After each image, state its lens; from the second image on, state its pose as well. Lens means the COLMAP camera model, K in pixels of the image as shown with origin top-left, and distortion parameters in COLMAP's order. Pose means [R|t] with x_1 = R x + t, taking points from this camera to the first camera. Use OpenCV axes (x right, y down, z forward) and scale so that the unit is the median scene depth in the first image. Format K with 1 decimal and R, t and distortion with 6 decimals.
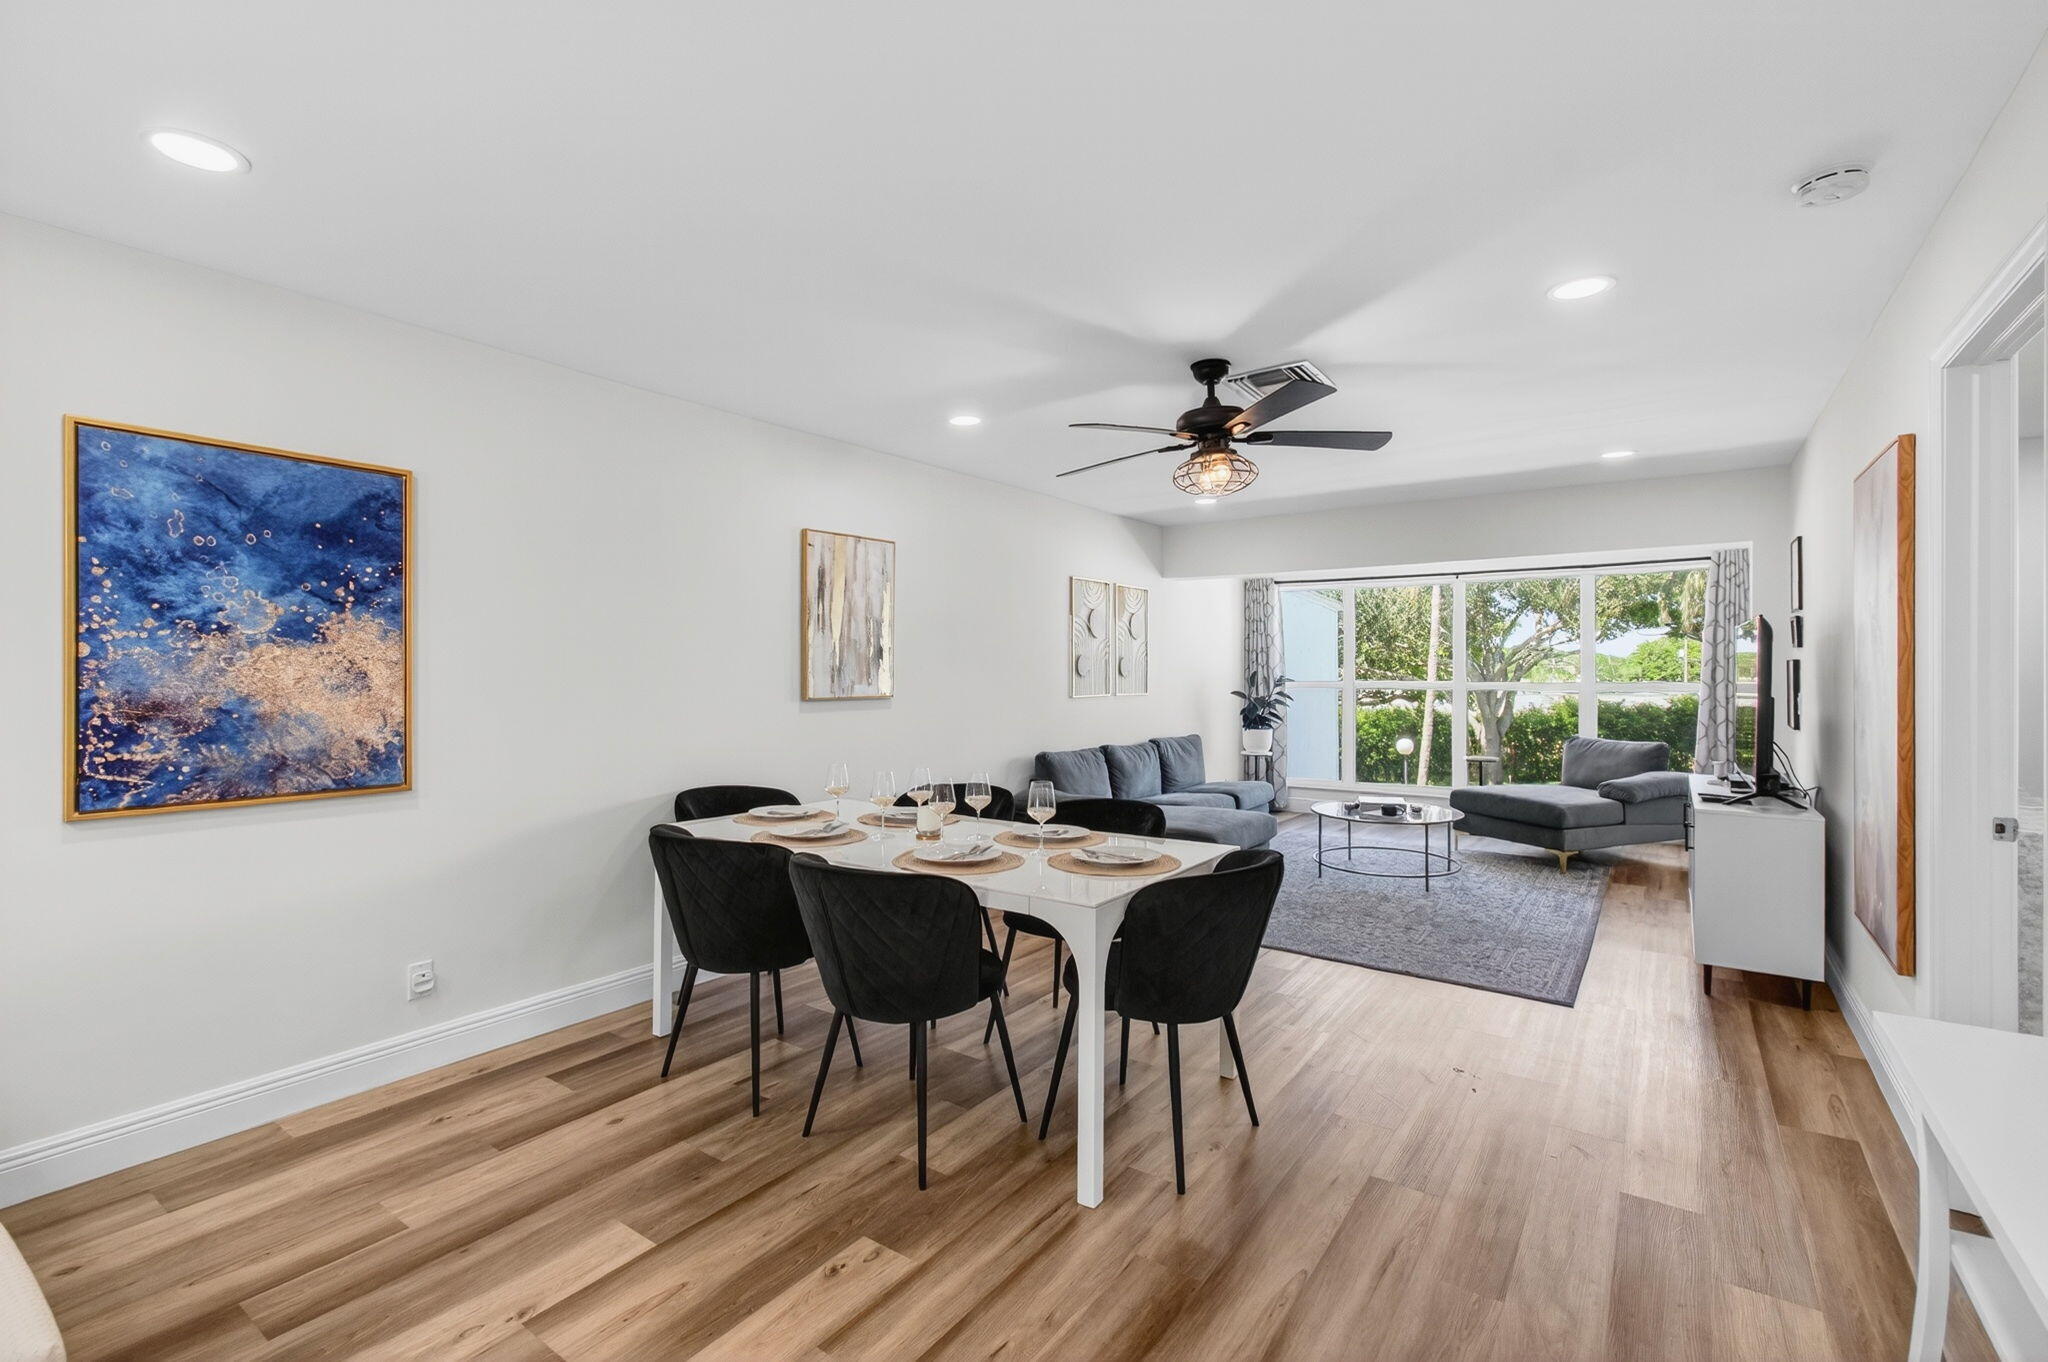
lens RADIAL K [[932.4, 0, 1018.1], [0, 932.4, 661.9], [0, 0, 1]] dist [0.001215, 0.000327]
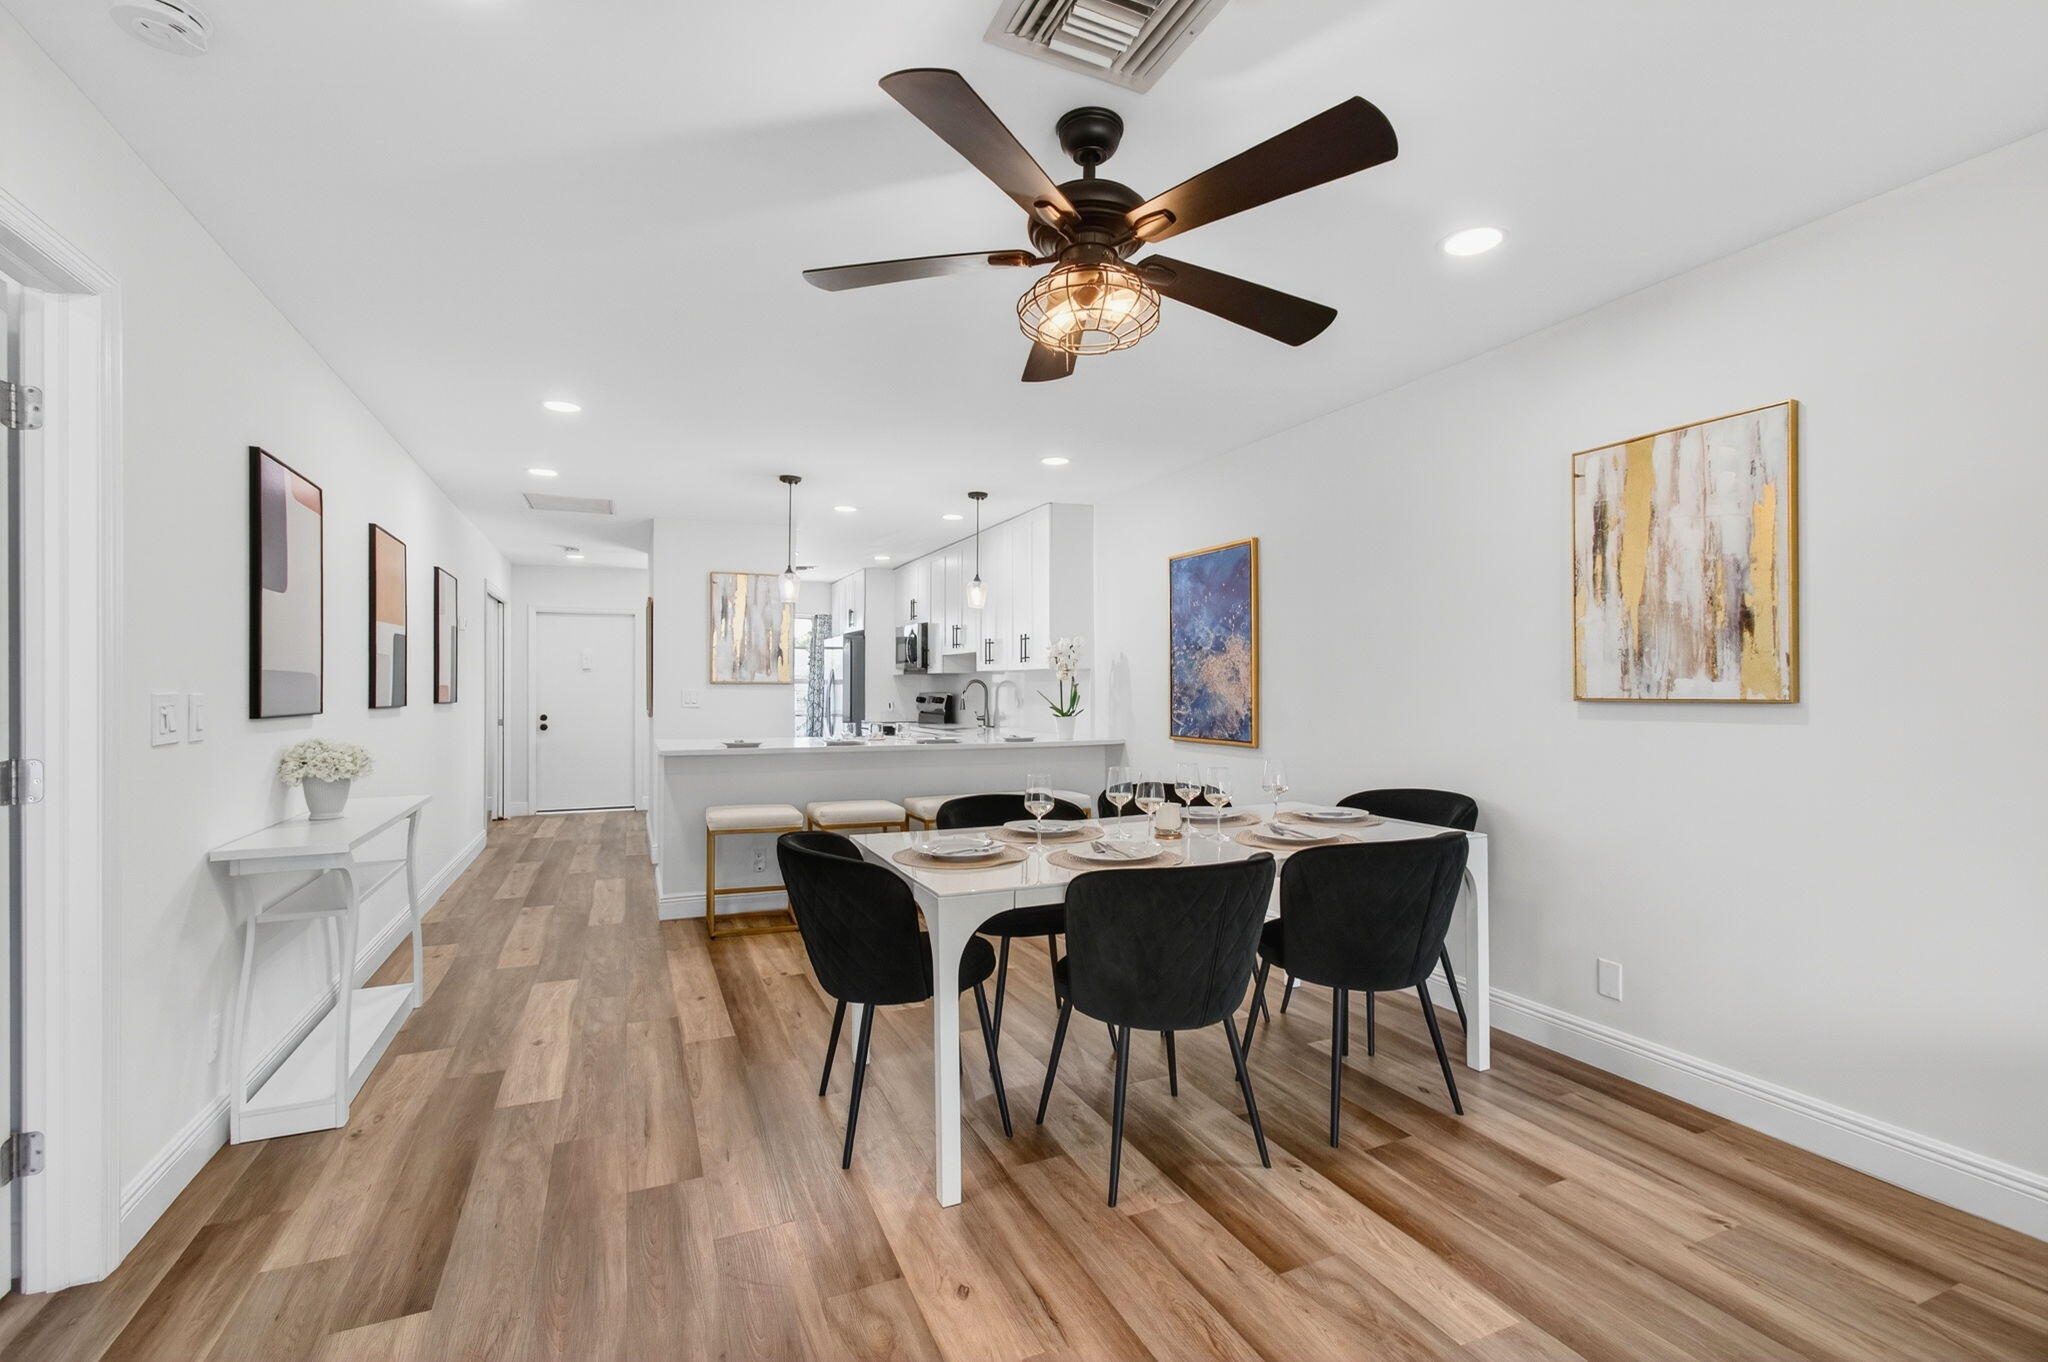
lens RADIAL K [[931.3, 0, 1024.0], [0, 931.3, 681.0], [0, 0, 1]] dist [-0.001311, -0.000008]
pose [[-0.521293, -0.003898, -0.853369, 0.870156], [0.011280, 0.999871, -0.011458, 0.044336], [0.853303, -0.015599, -0.521182, 1.516281]]
